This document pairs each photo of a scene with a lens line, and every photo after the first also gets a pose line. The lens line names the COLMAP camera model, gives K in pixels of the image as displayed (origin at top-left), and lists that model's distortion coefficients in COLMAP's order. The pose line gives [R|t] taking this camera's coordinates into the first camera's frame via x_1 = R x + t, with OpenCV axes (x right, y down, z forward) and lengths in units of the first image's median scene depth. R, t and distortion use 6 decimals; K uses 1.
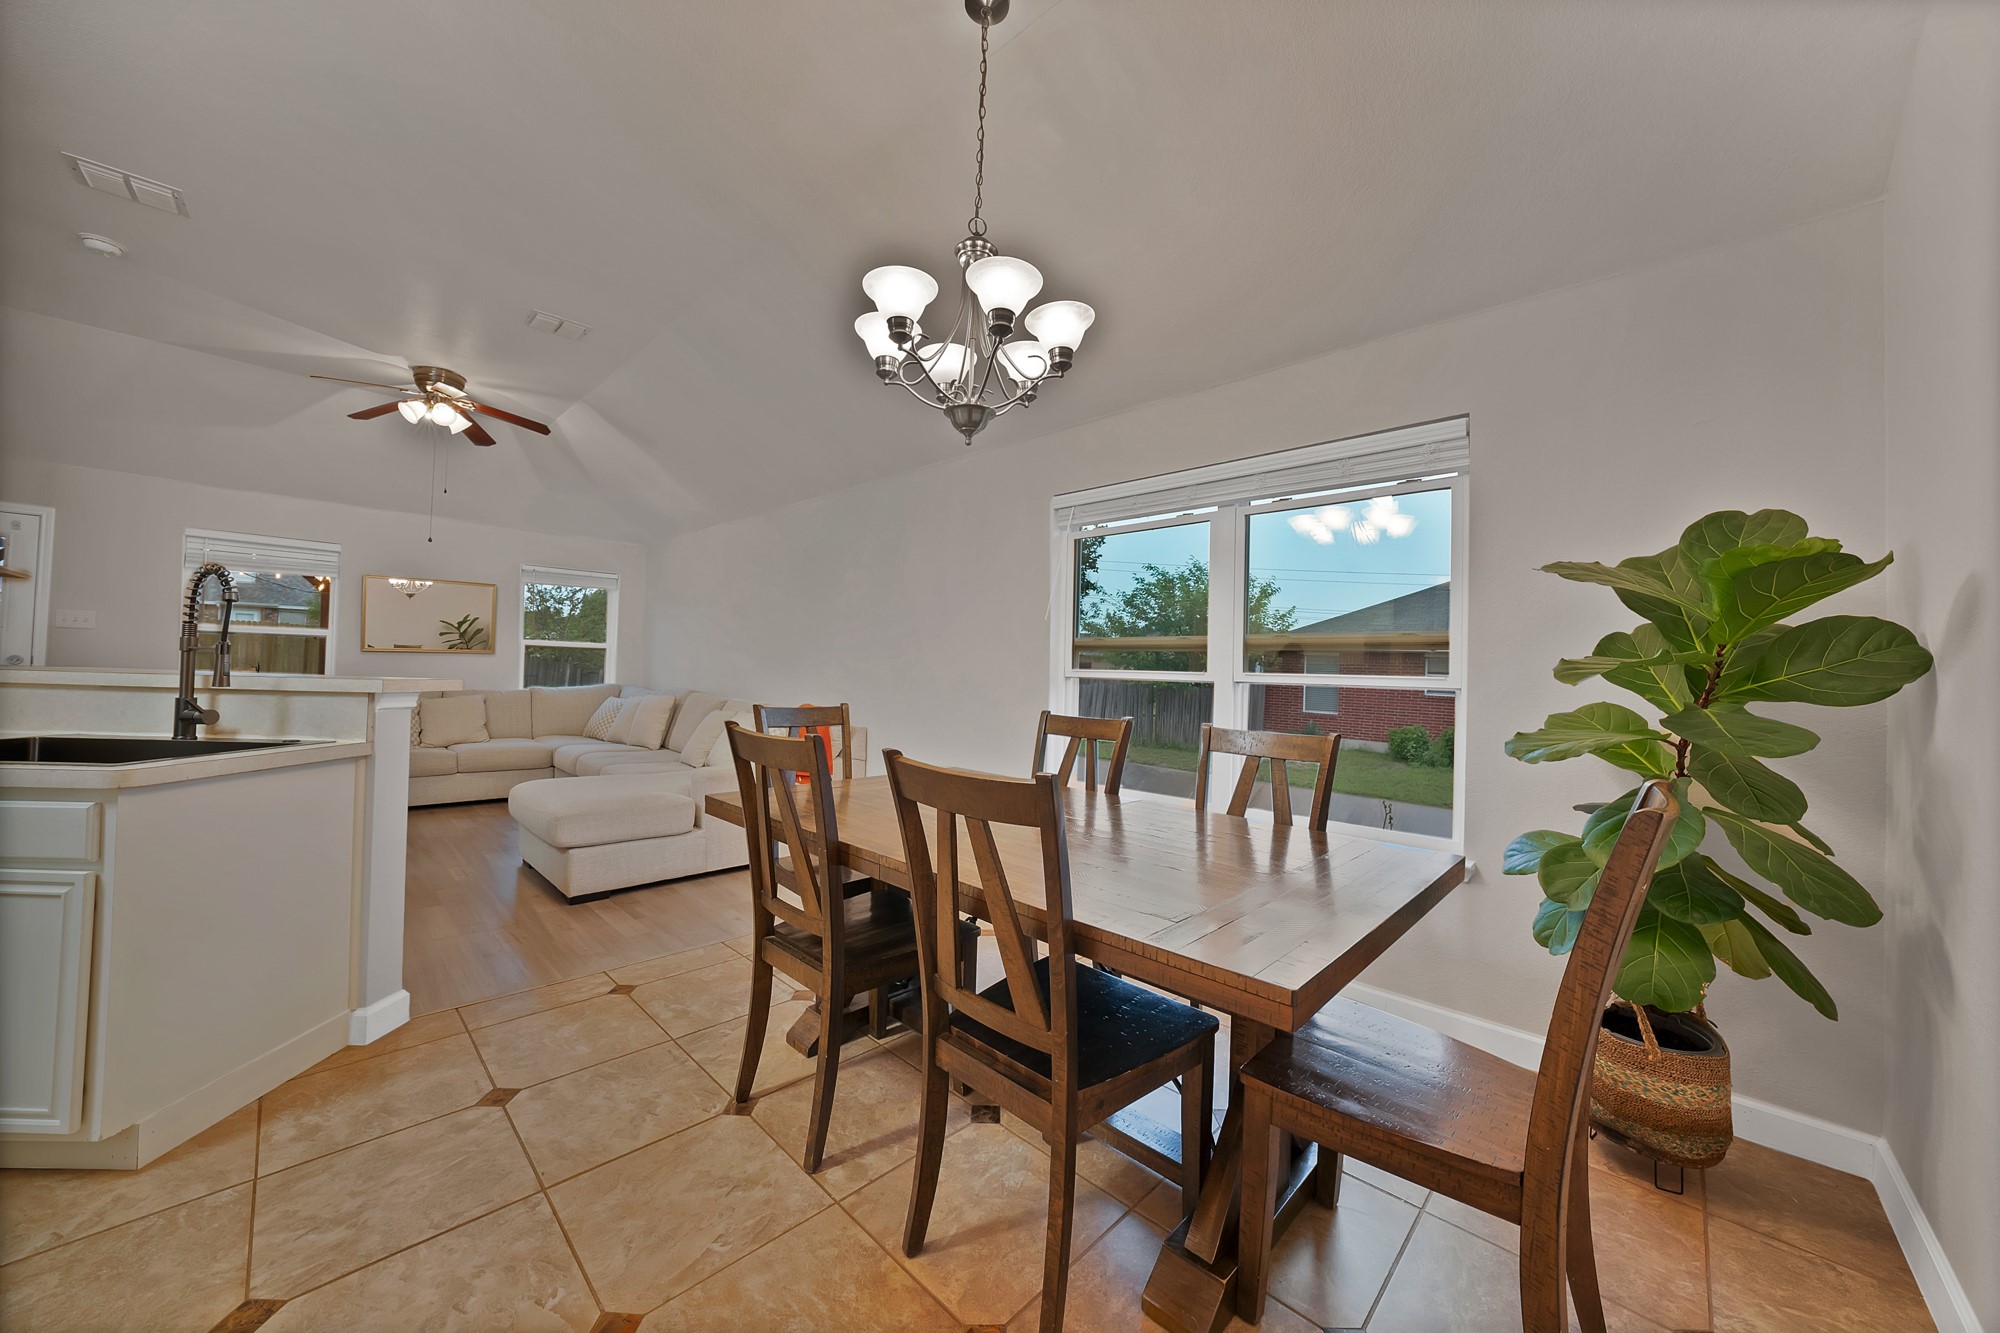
lens RADIAL K [[712.9, 0, 948.7], [0, 712.9, 650.5], [0, 0, 1]] dist [0.014362, 0.000201]
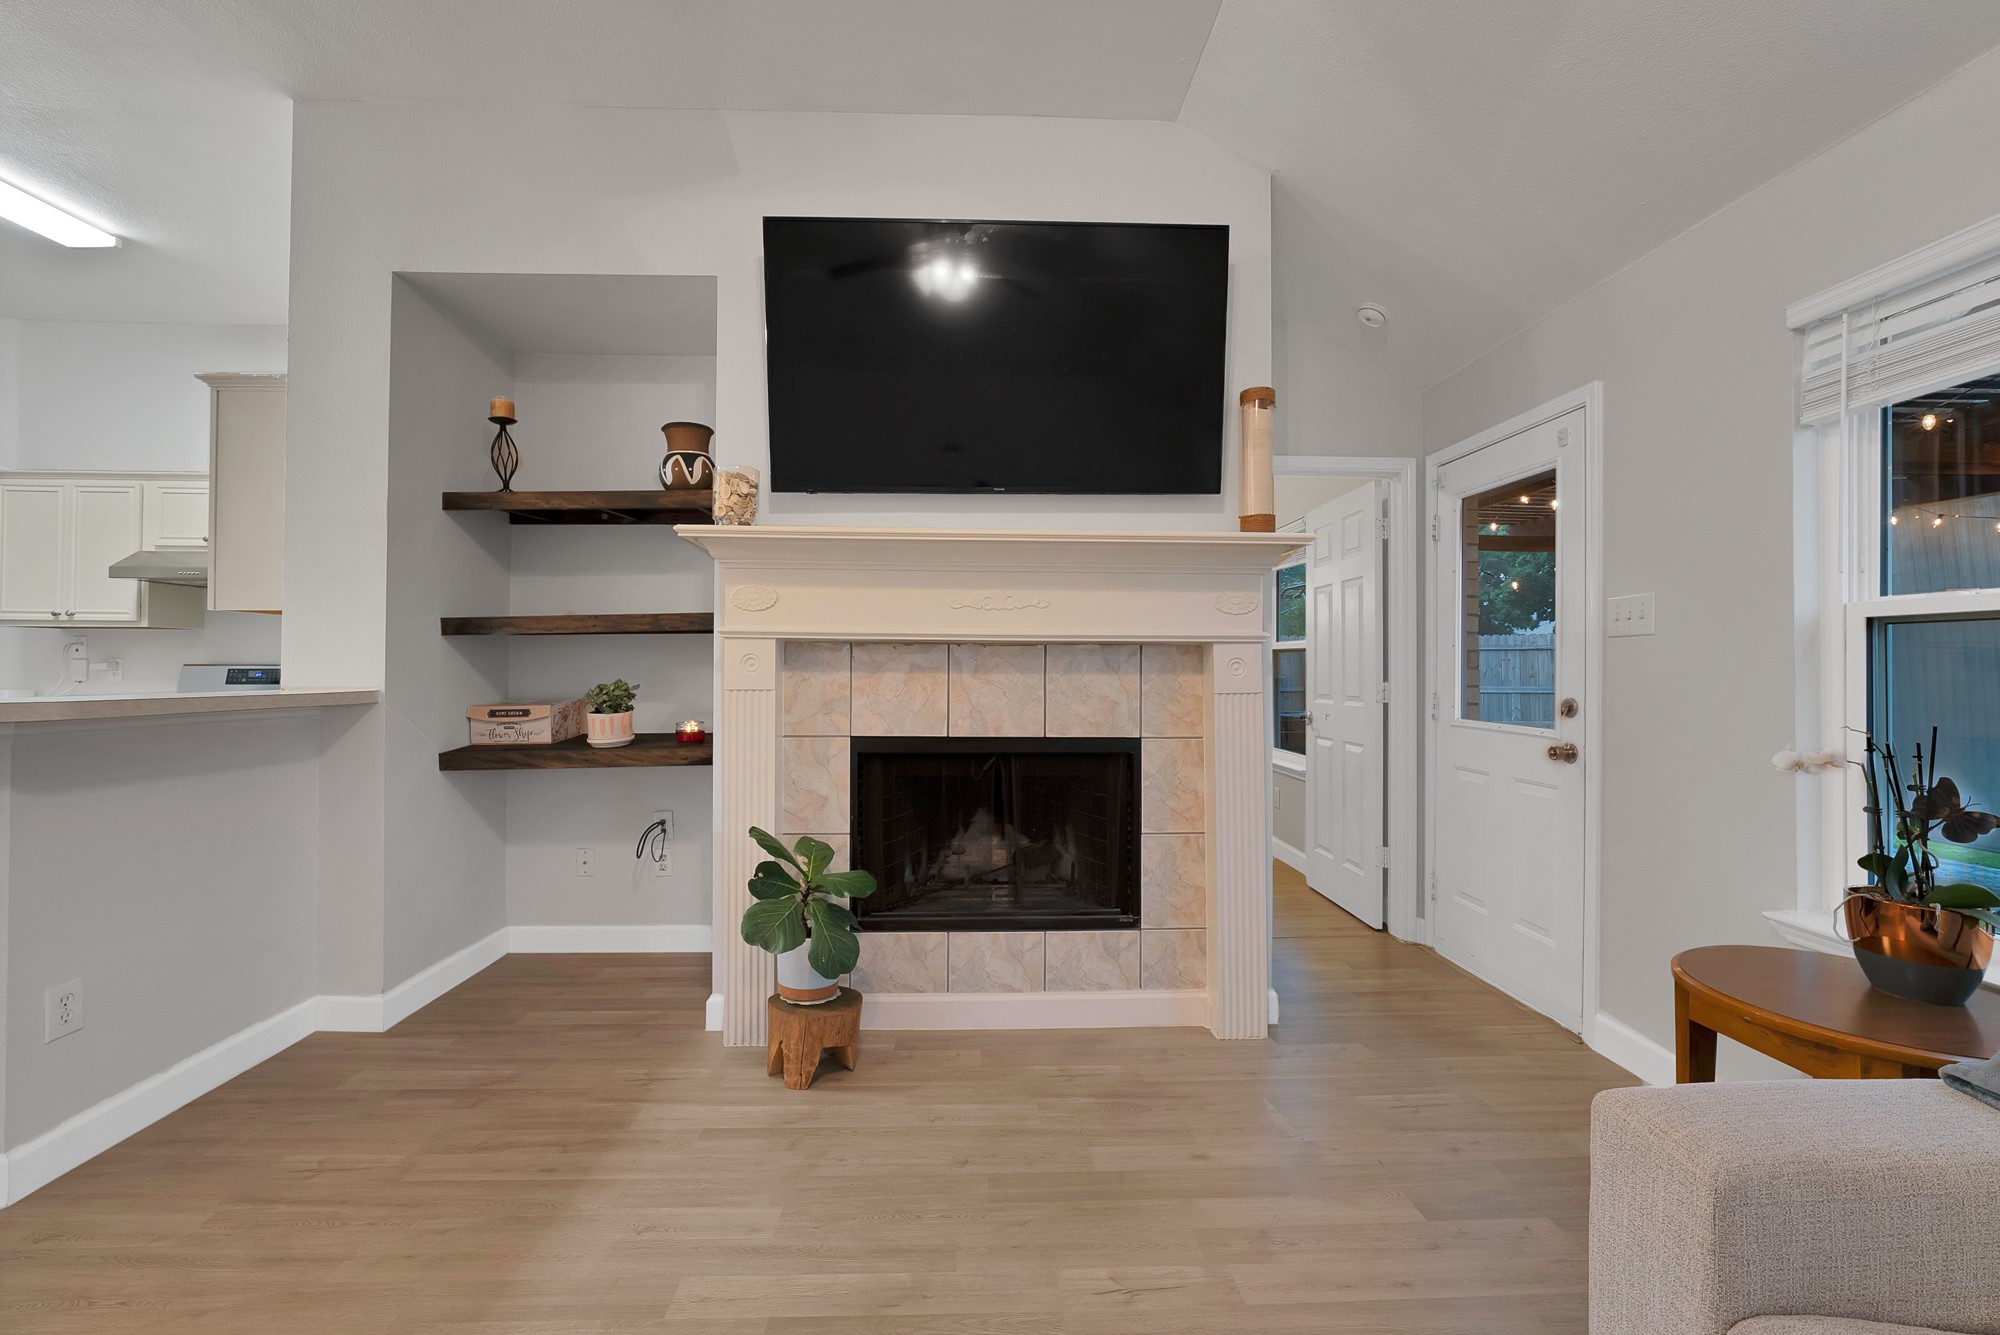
lens RADIAL K [[805.1, 0, 995.5], [0, 805.1, 660.2], [0, 0, 1]] dist [-0.010382, 0.000369]
pose [[-0.641432, -0.039905, -0.766142, -0.580269], [-0.004003, 0.998807, -0.048673, 0.007734], [0.767170, -0.028154, -0.640826, 0.991407]]
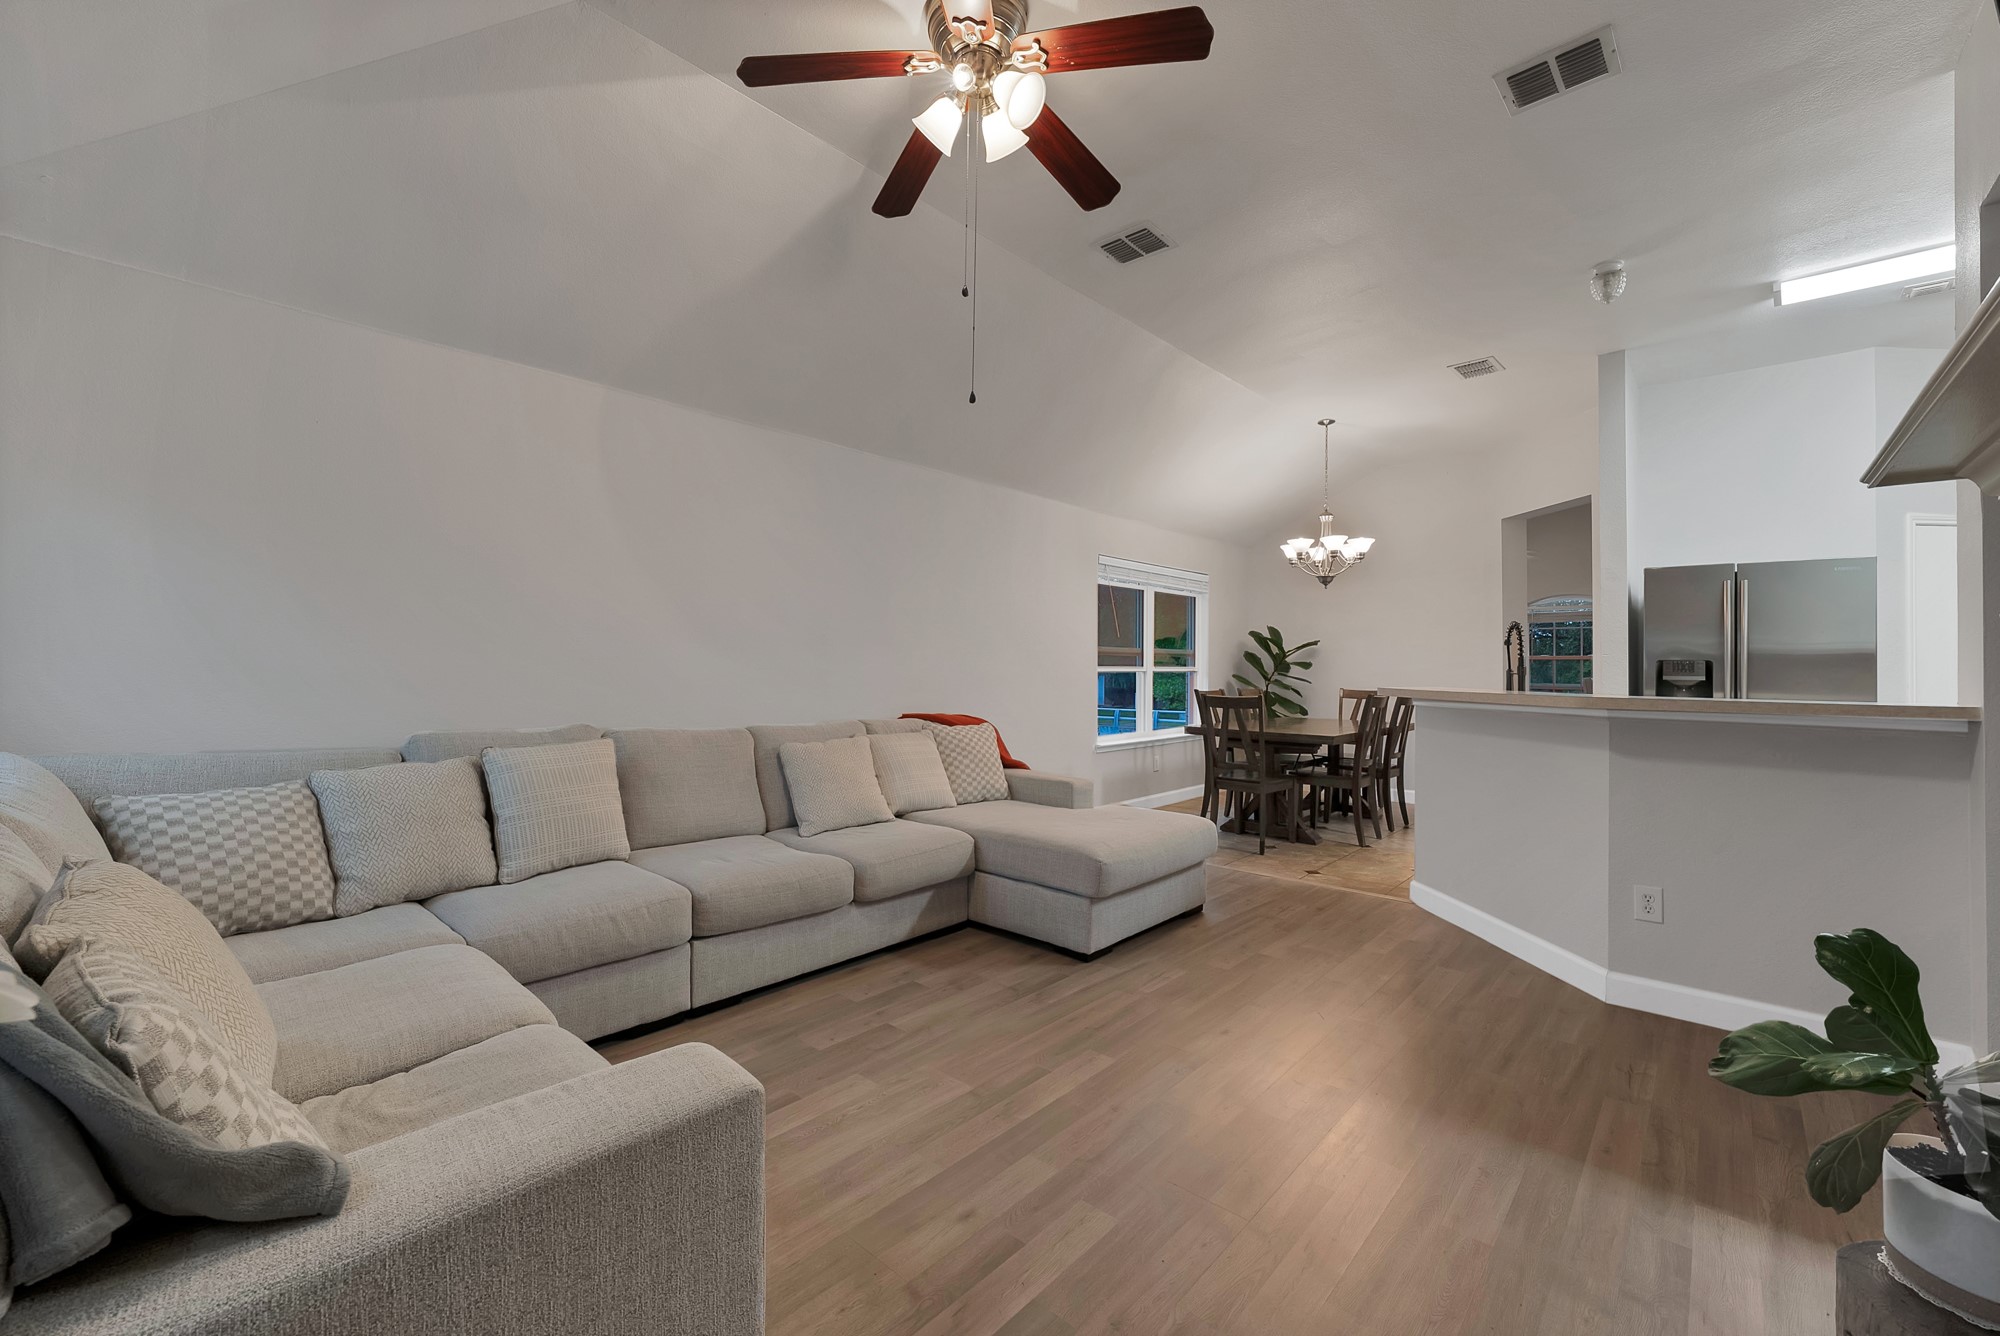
lens RADIAL K [[804.8, 0, 975.6], [0, 804.8, 662.1], [0, 0, 1]] dist [-0.000448, 0.000255]
pose [[-0.067408, -0.028423, 0.997321, -1.098861], [-0.030558, 0.999184, 0.026411, -0.015673], [-0.997257, -0.028696, -0.068221, 0.935526]]
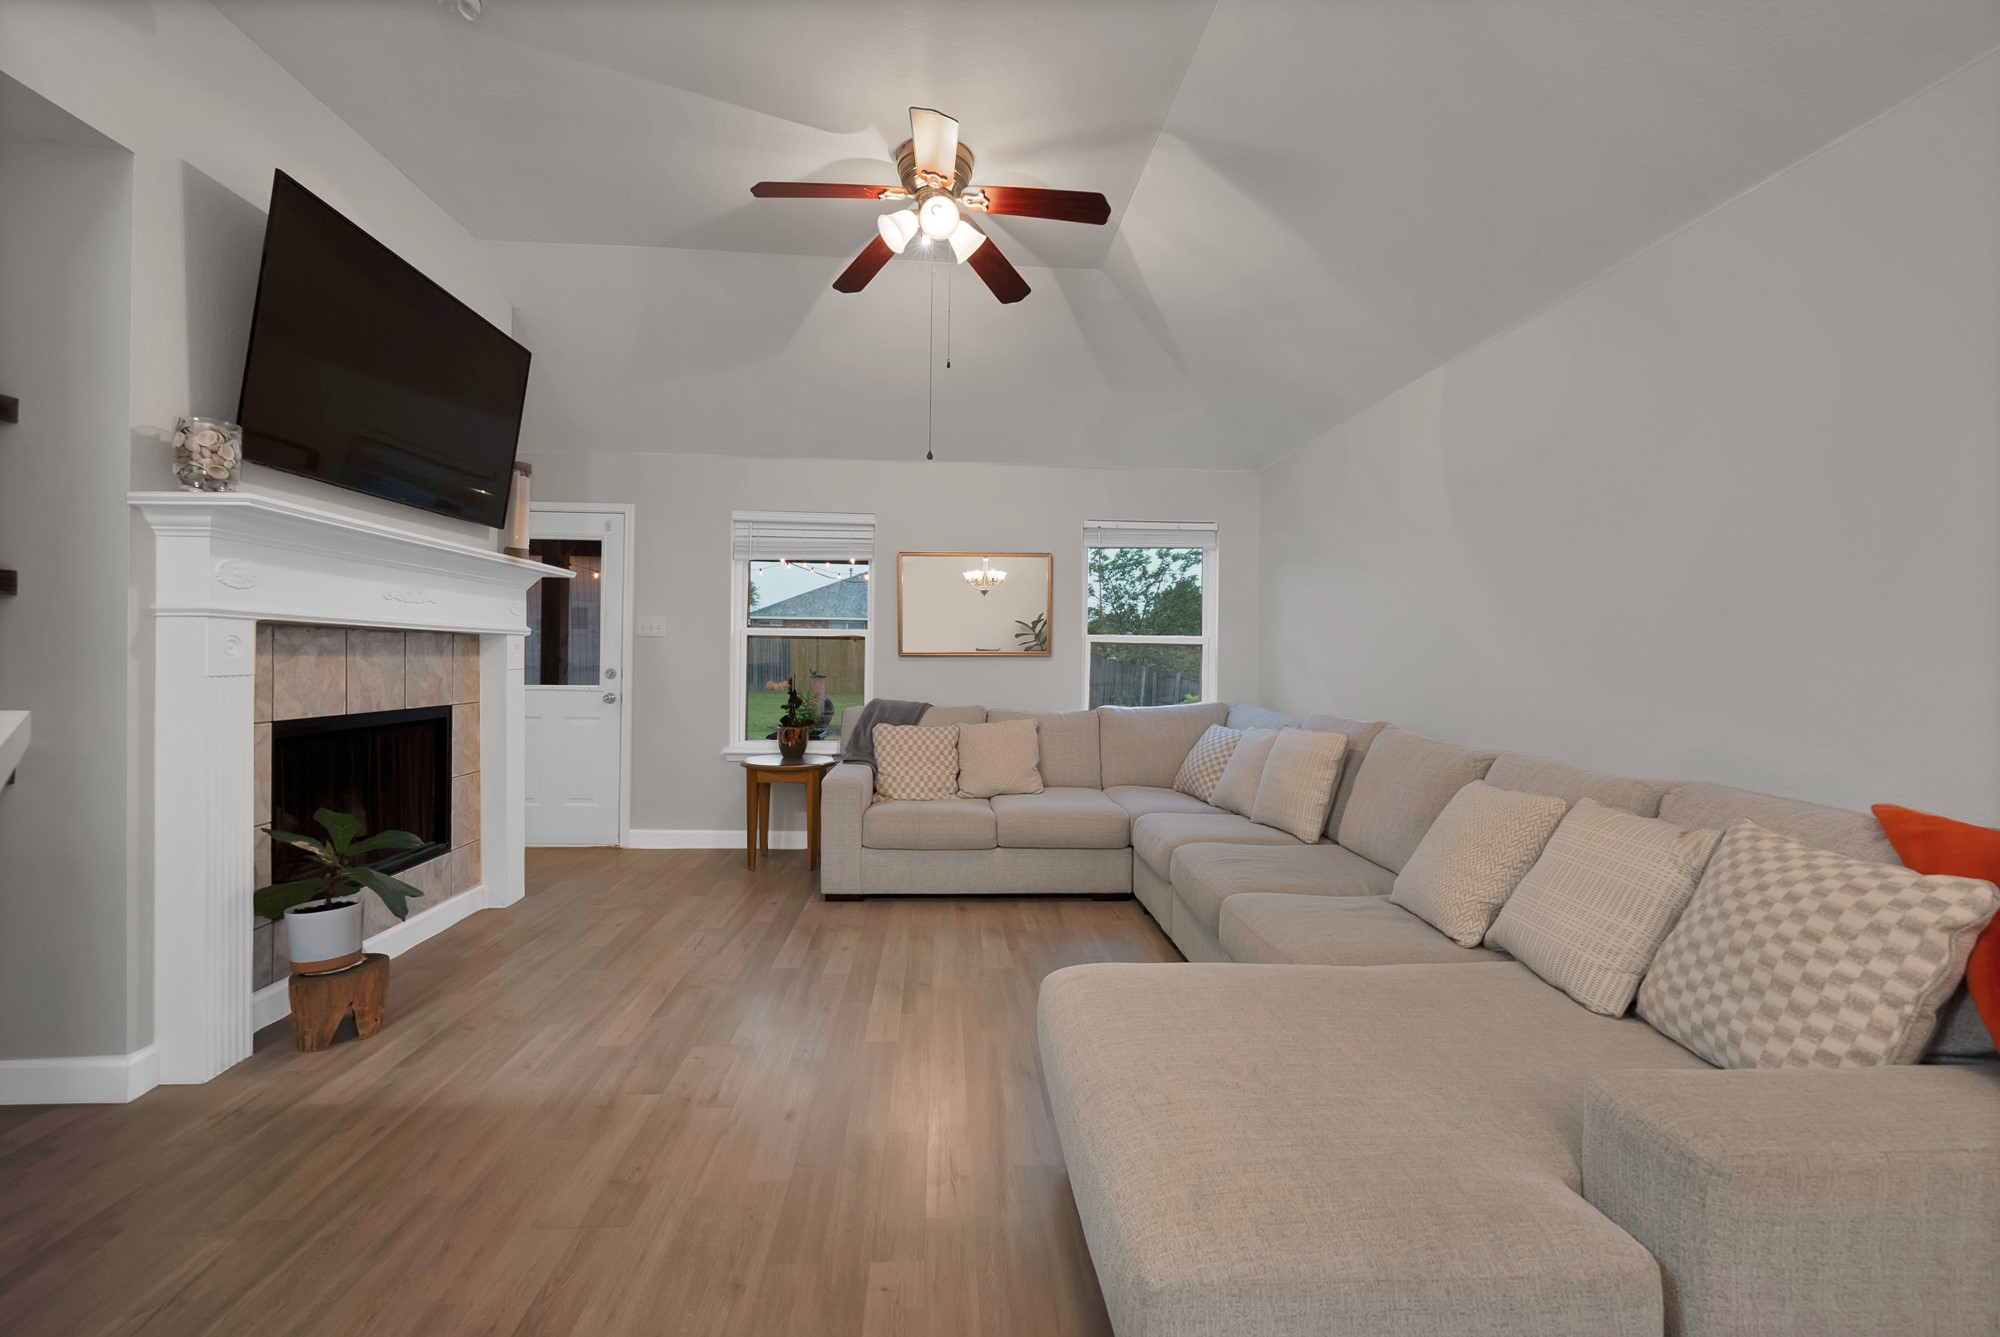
lens RADIAL K [[804.8, 0, 975.6], [0, 804.8, 662.6], [0, 0, 1]] dist [-0.000448, 0.000255]
pose [[0.768729, -0.015828, -0.639379, -0.266411], [0.026903, 0.999609, 0.007600, 0.003204], [0.639008, -0.023044, 0.768855, 0.487772]]
